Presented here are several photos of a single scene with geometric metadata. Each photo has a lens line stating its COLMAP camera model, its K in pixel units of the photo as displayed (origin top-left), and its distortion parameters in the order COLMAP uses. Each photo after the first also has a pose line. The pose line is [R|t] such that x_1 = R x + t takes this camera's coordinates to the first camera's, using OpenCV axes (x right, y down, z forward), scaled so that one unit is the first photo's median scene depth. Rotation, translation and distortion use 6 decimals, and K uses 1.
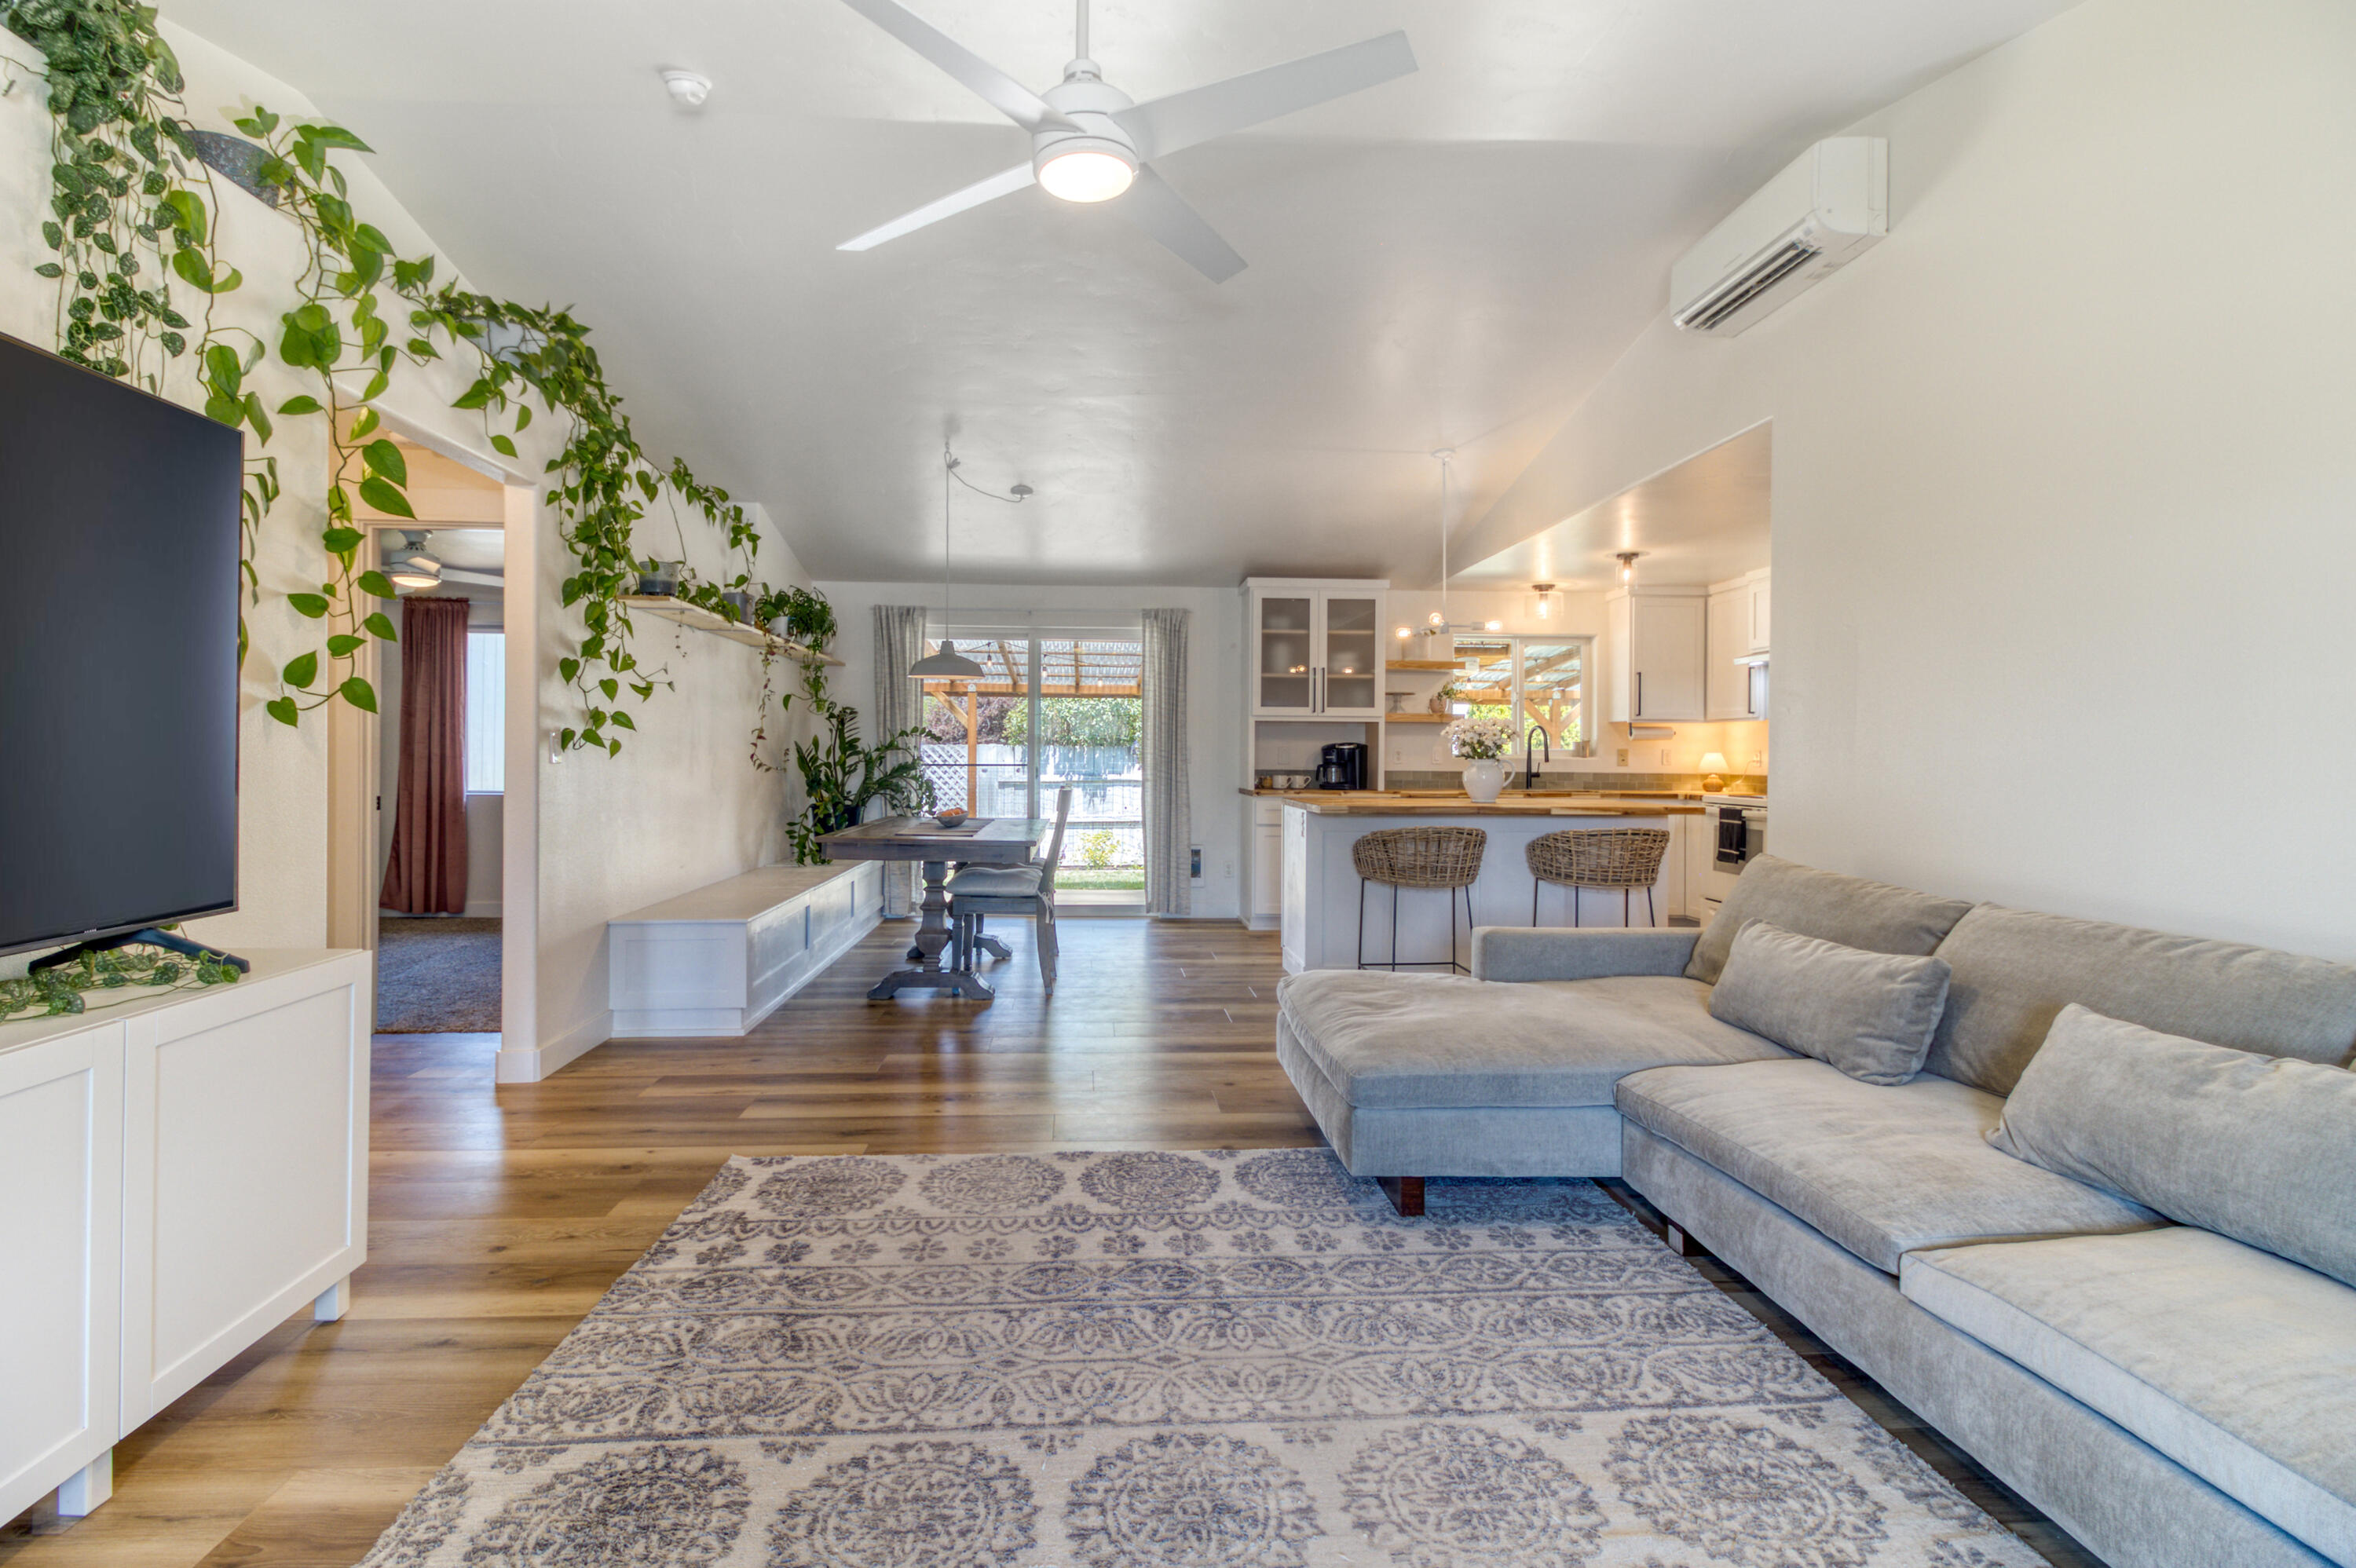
lens RADIAL K [[1079.3, 0, 1163.6], [0, 1079.3, 758.4], [0, 0, 1]] dist [0.005767, -0.005926]
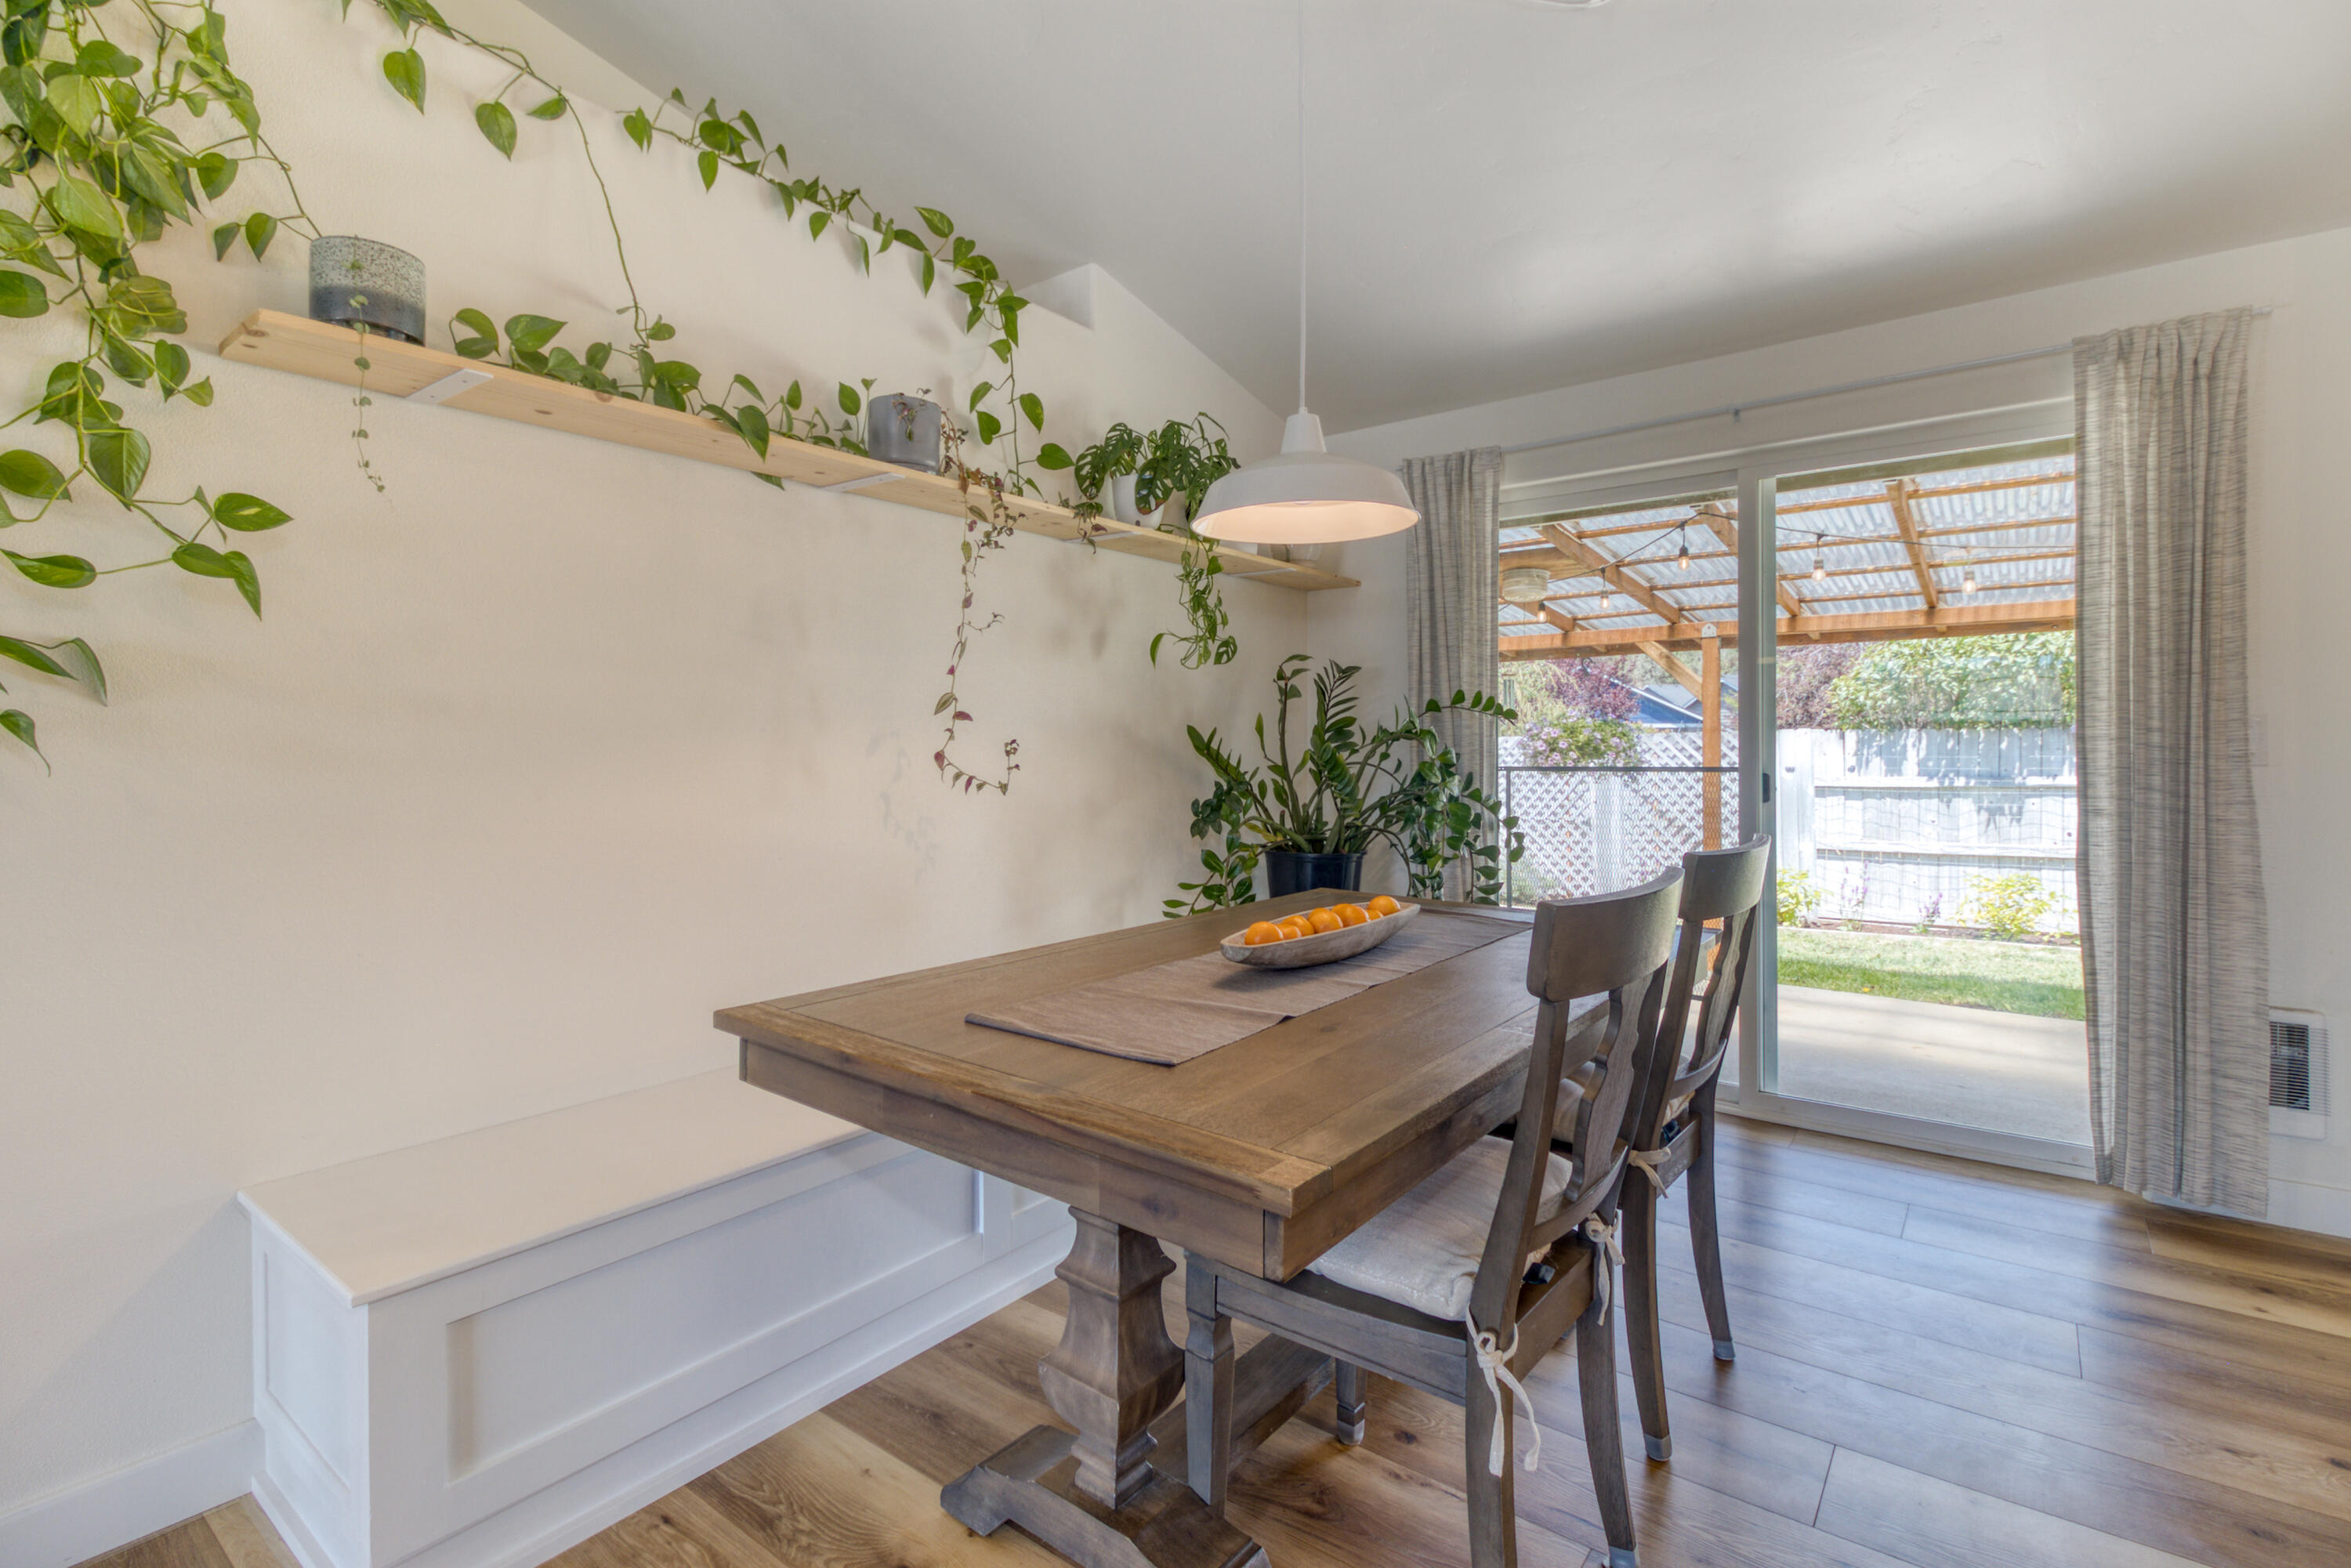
lens RADIAL K [[1077.1, 0, 1189.6], [0, 1077.1, 751.9], [0, 0, 1]] dist [0.005767, -0.005926]
pose [[0.745431, -0.009433, -0.666517, -0.001038], [0.009833, 0.999947, -0.003154, -0.002083], [0.666511, -0.004203, 0.745484, 0.540919]]
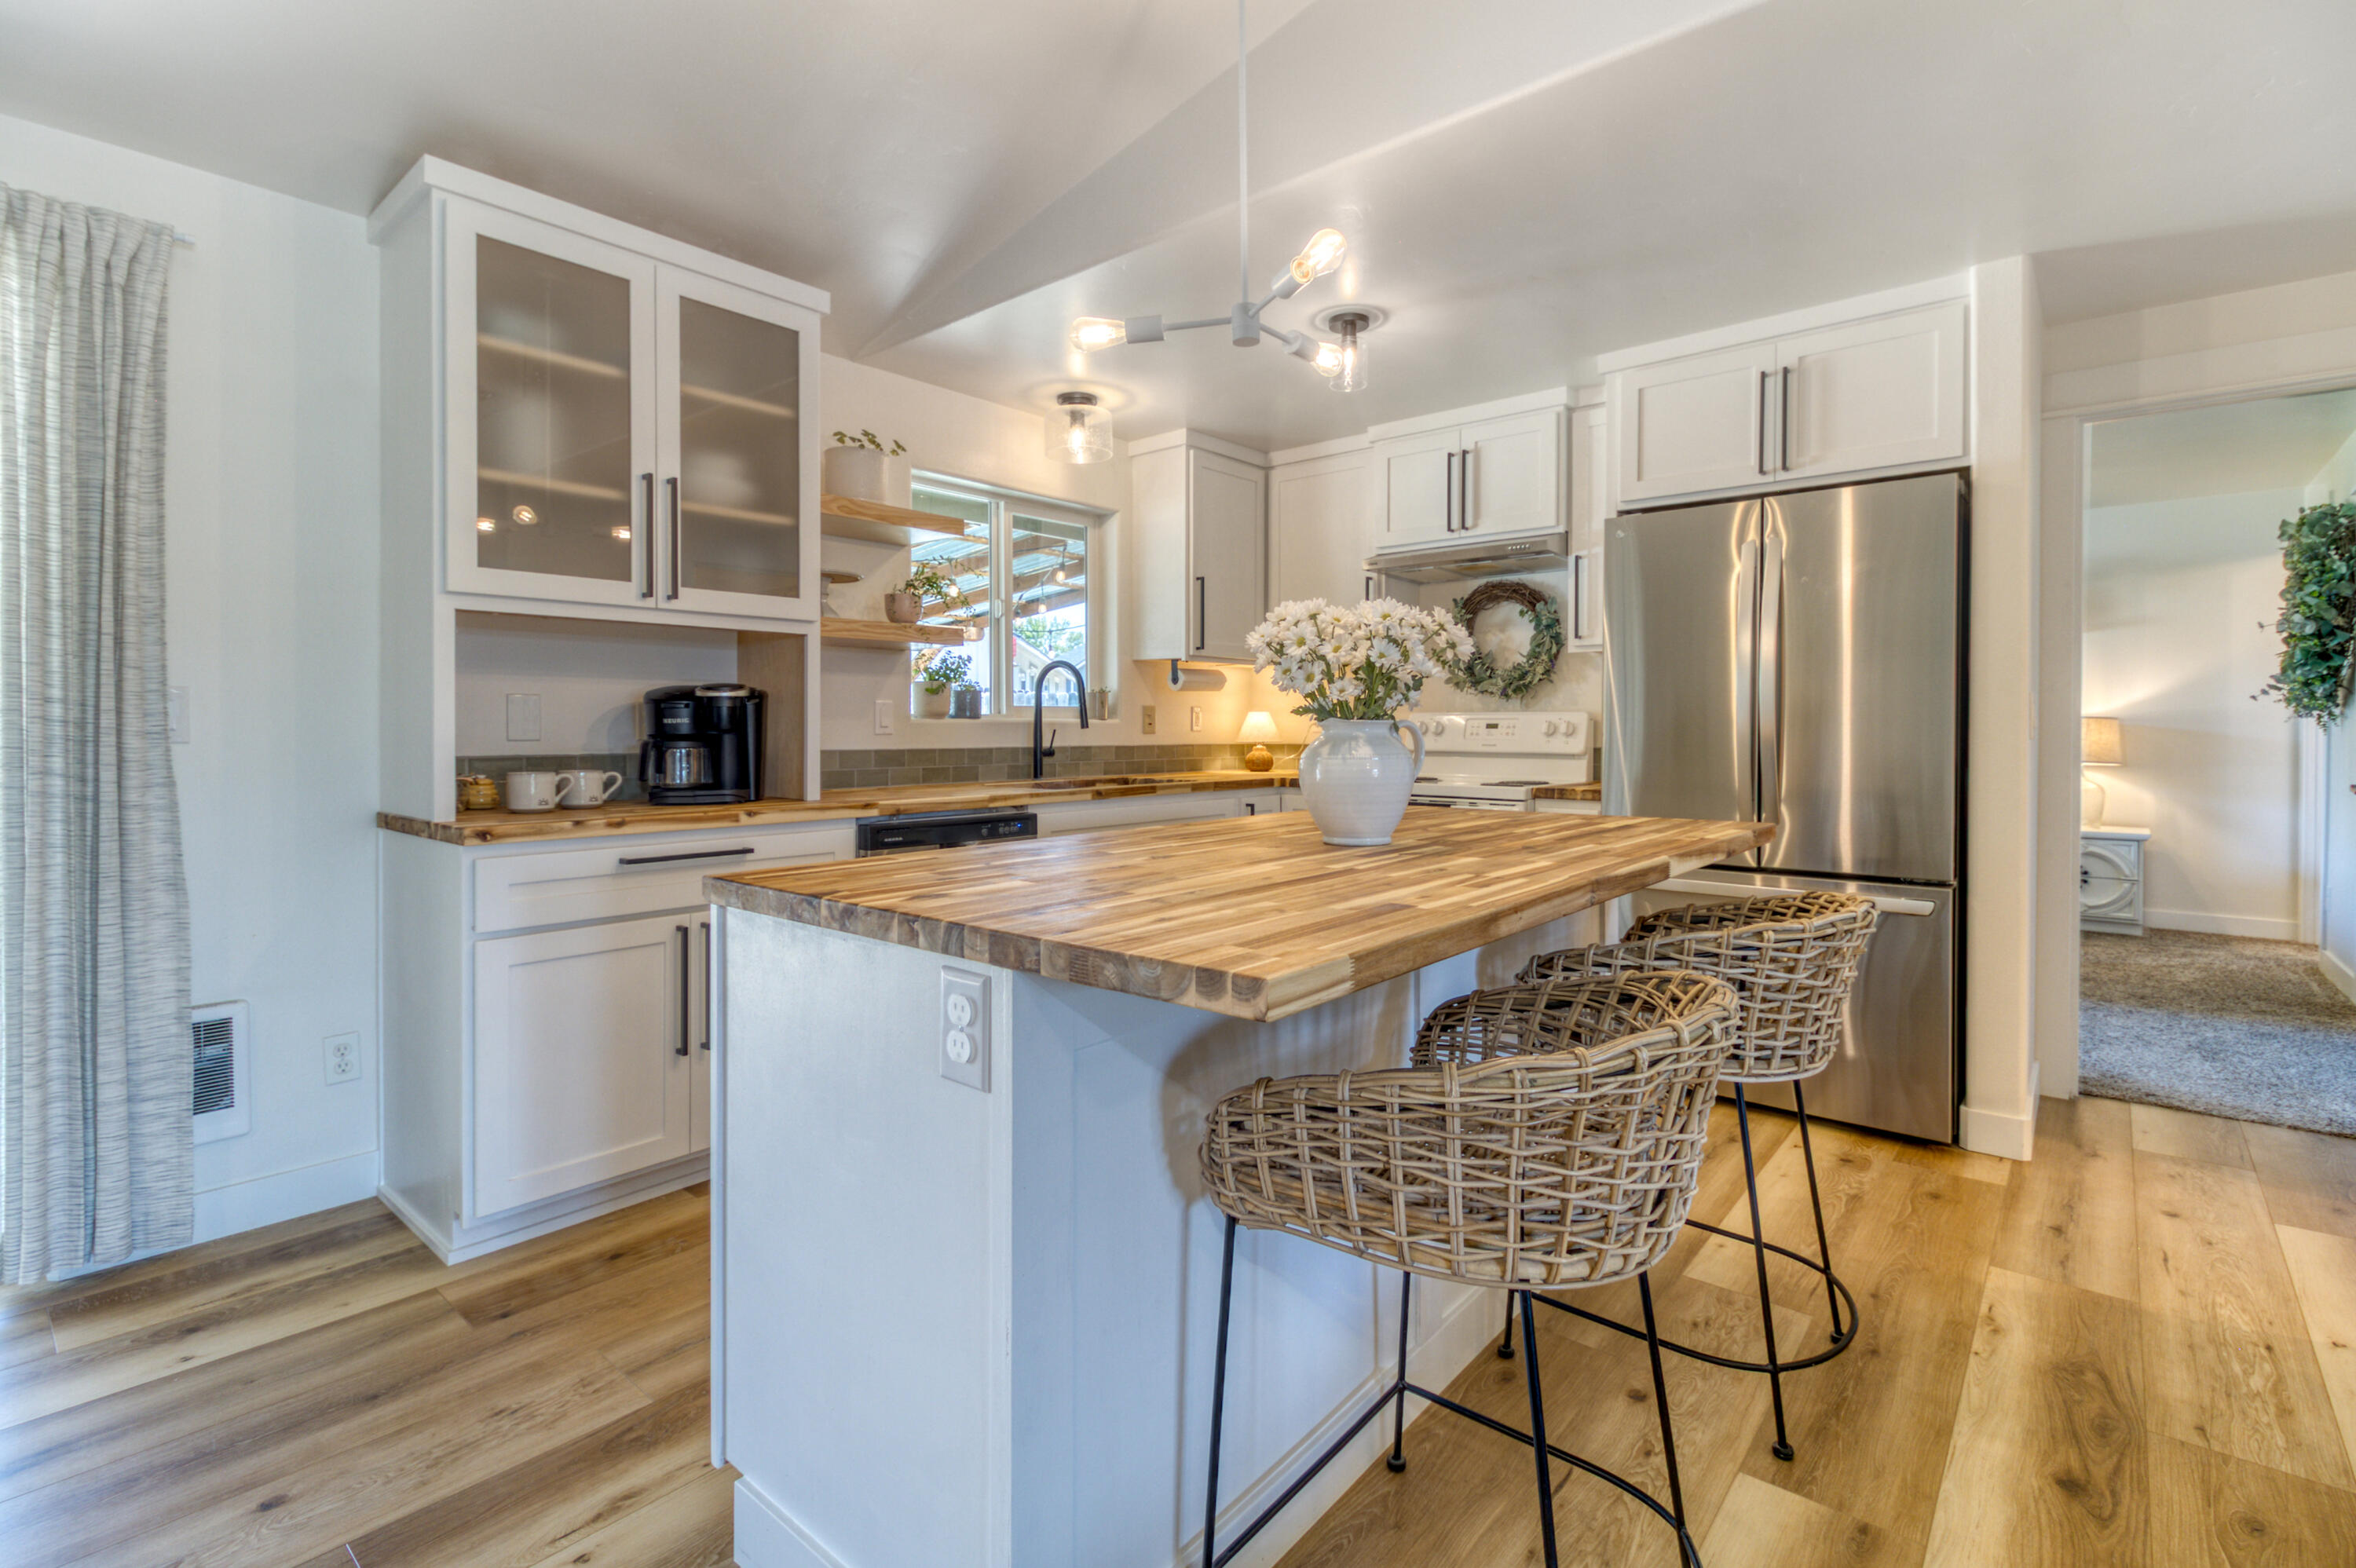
lens RADIAL K [[1079.3, 0, 1168.1], [0, 1079.3, 730.6], [0, 0, 1]] dist [0.005767, -0.005926]
pose [[0.694580, -0.011123, 0.719330, -0.001526], [0.006775, 0.999937, 0.008920, 0.000128], [-0.719384, -0.001323, 0.694612, 0.602957]]
